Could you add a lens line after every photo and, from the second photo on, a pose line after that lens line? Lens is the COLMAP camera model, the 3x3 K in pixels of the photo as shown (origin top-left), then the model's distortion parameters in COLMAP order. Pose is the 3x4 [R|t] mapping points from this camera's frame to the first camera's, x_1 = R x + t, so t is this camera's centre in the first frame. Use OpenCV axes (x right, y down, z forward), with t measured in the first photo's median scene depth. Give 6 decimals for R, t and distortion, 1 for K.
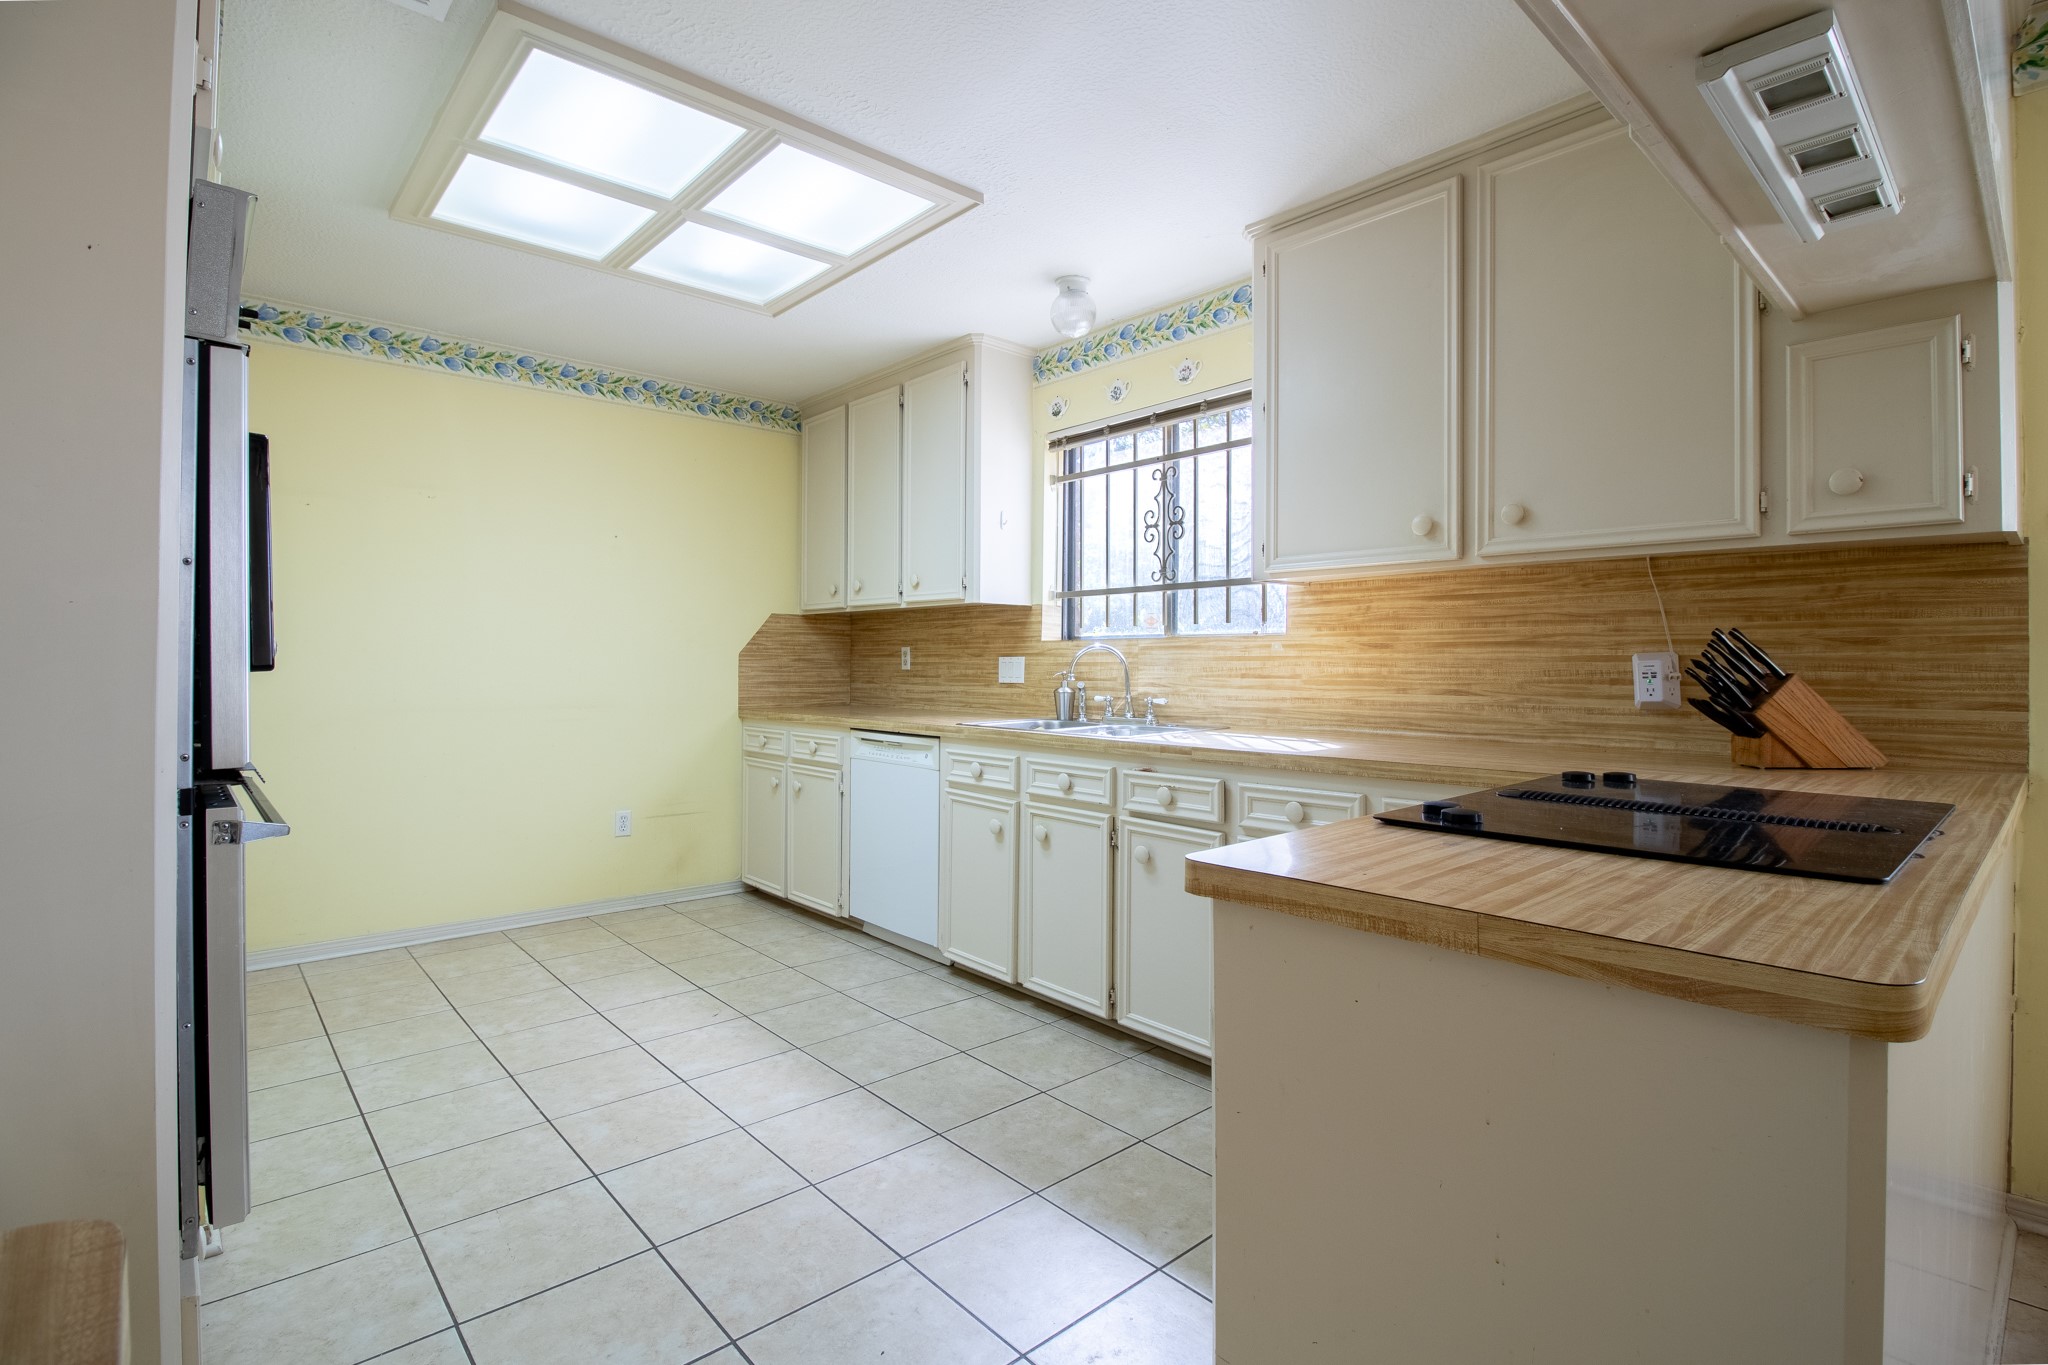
lens RADIAL K [[950.6, 0, 1021.2], [0, 950.6, 657.0], [0, 0, 1]] dist [0.001467, -0.015359]
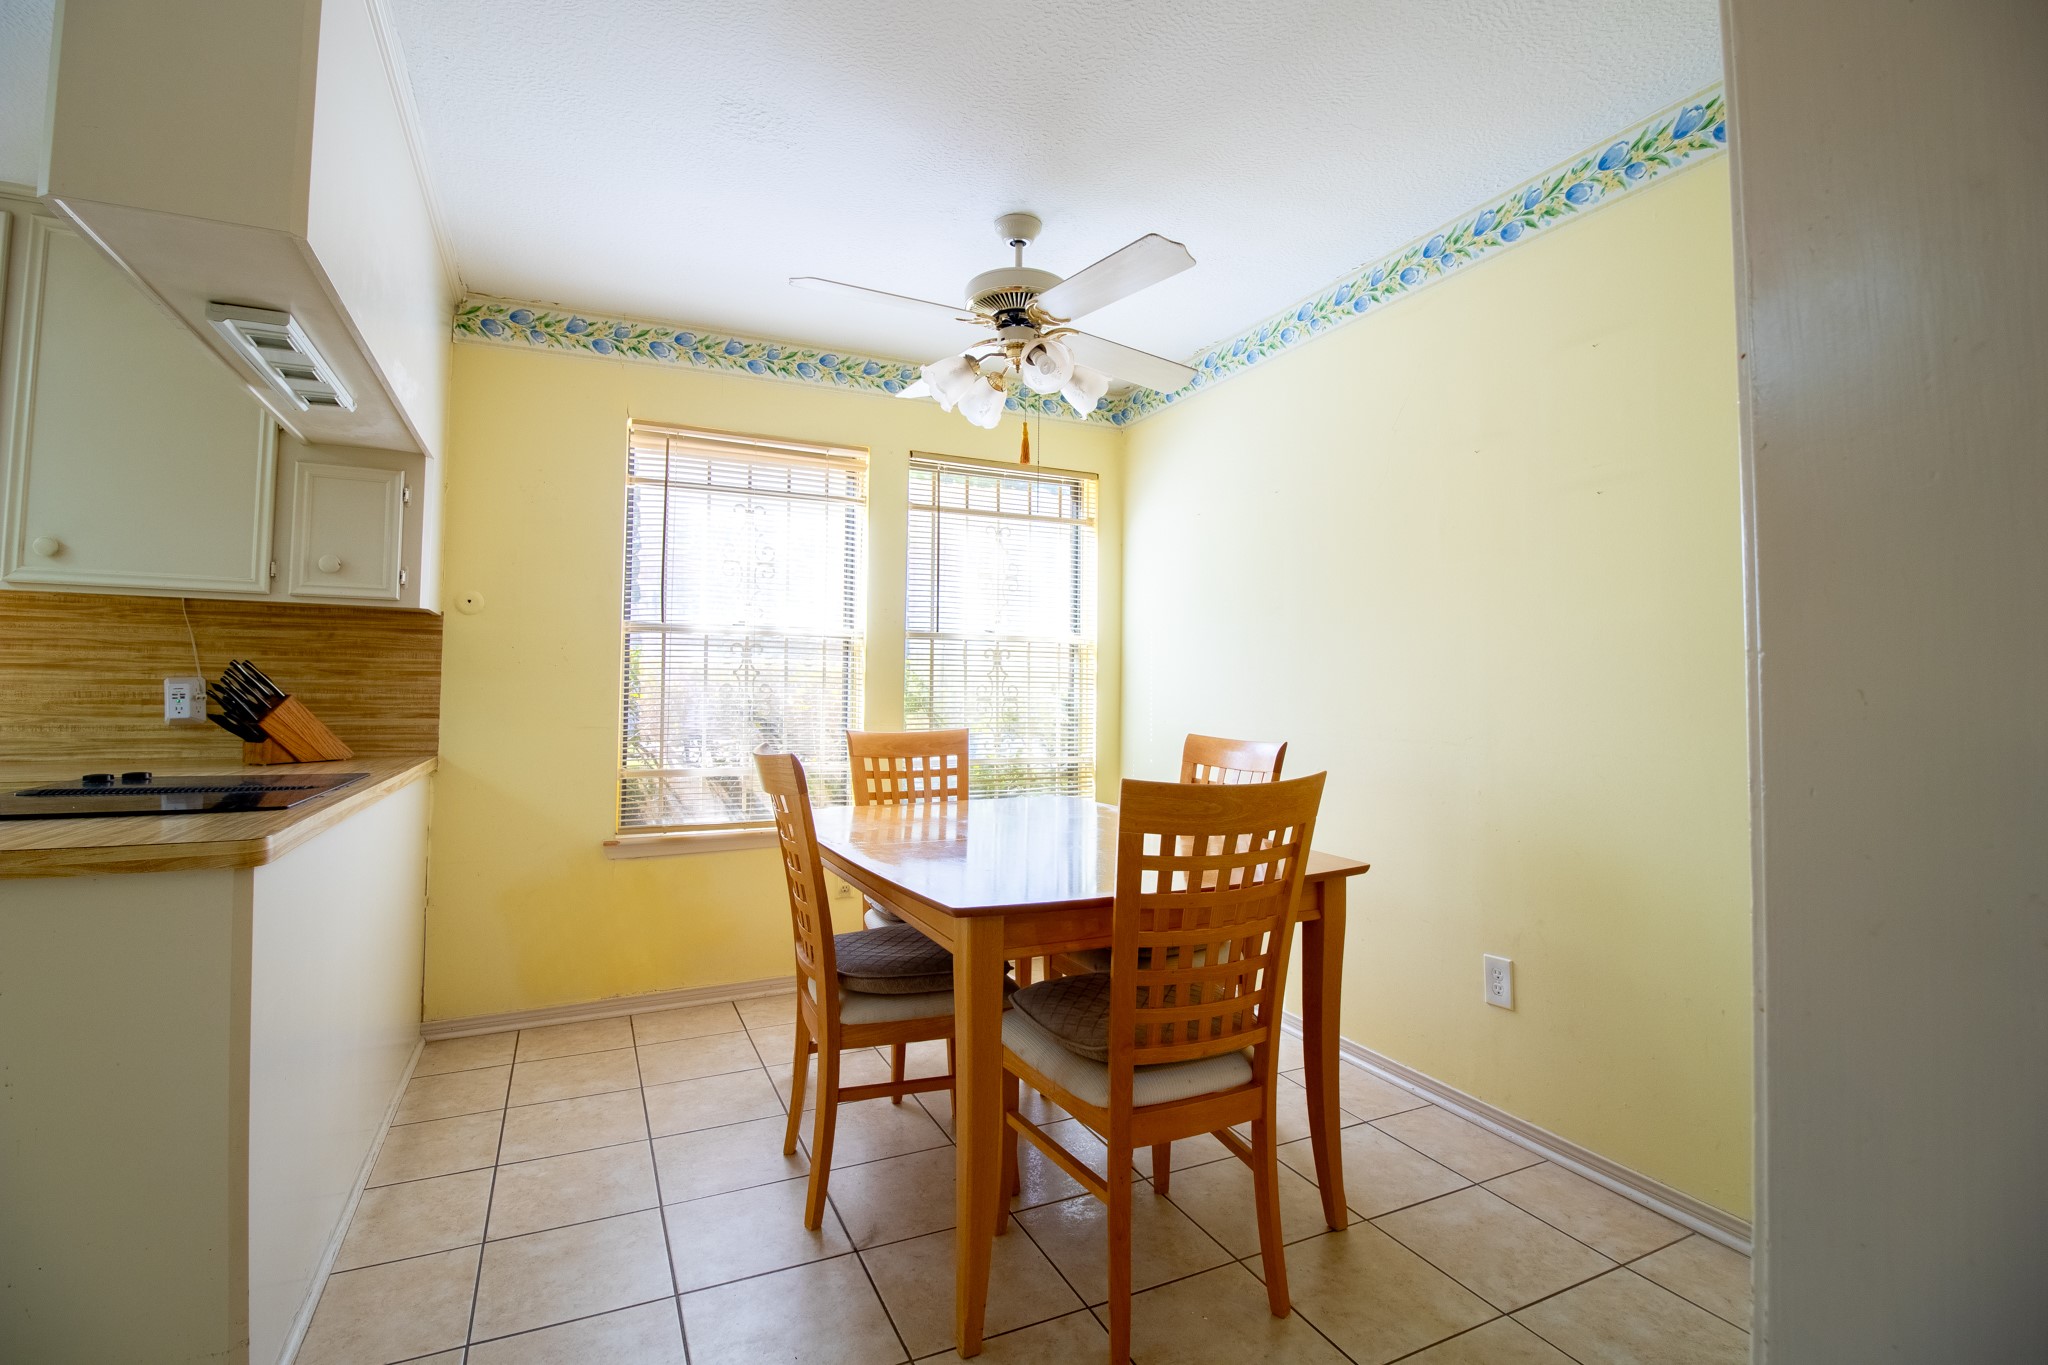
lens RADIAL K [[948.3, 0, 1025.3], [0, 948.3, 652.9], [0, 0, 1]] dist [0.001829, -0.012906]
pose [[0.281347, 0.043977, 0.958598, -0.173730], [-0.013639, 0.999032, -0.041829, -0.000336], [-0.959509, -0.001306, 0.281674, -0.349110]]
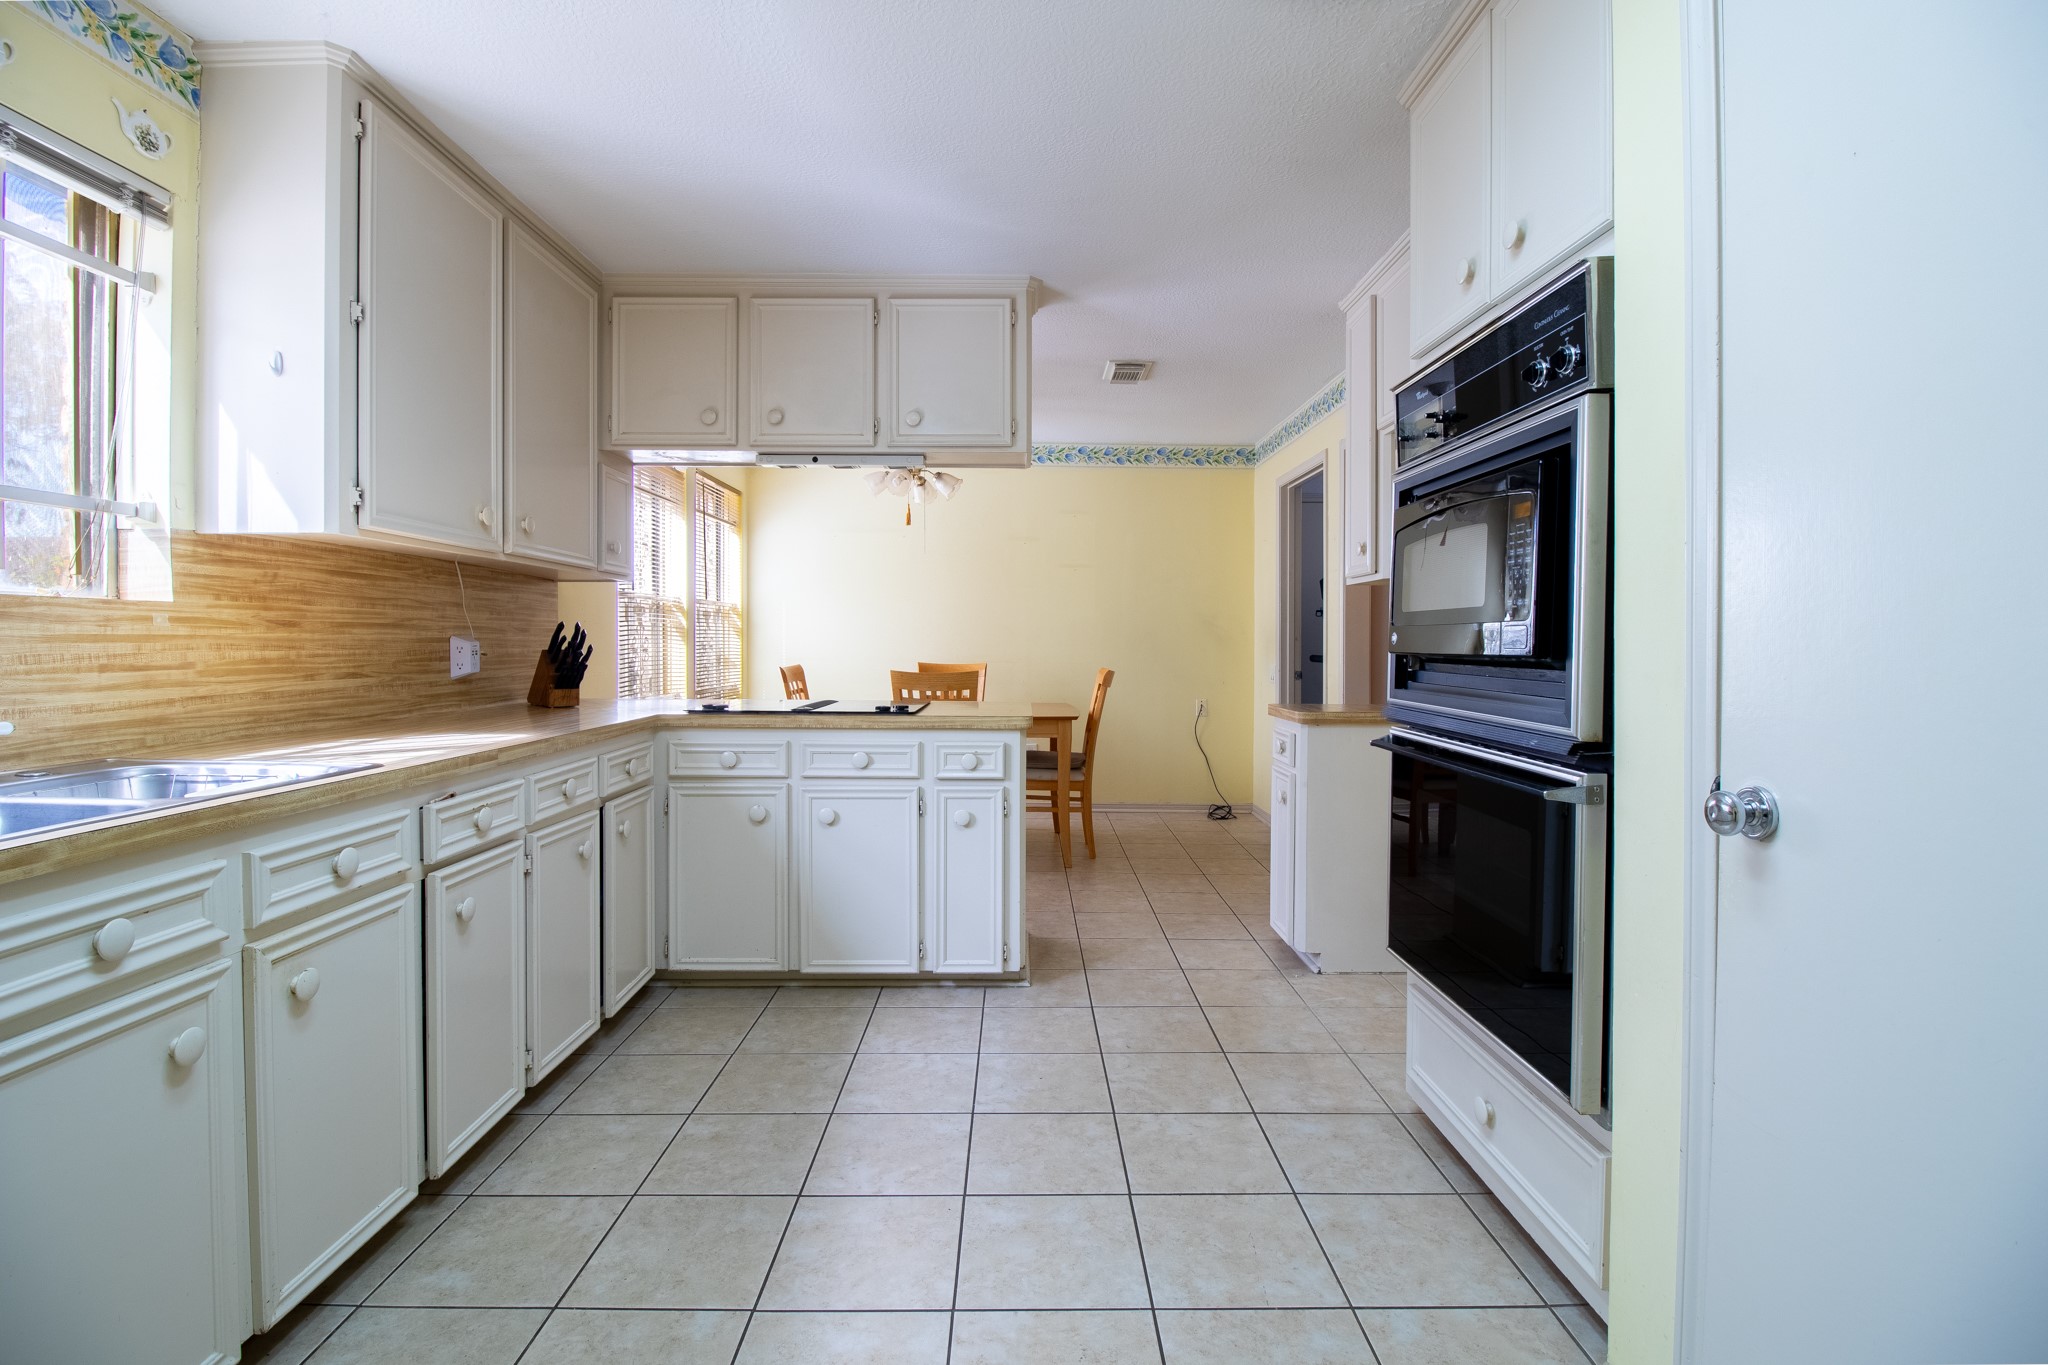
lens RADIAL K [[950.6, 0, 1021.2], [0, 950.6, 657.0], [0, 0, 1]] dist [0.001467, -0.015359]
pose [[-0.745586, -0.014836, 0.666244, -0.754347], [-0.007897, 0.999879, 0.013427, 0.001138], [-0.666362, 0.004749, -0.745613, 1.415594]]
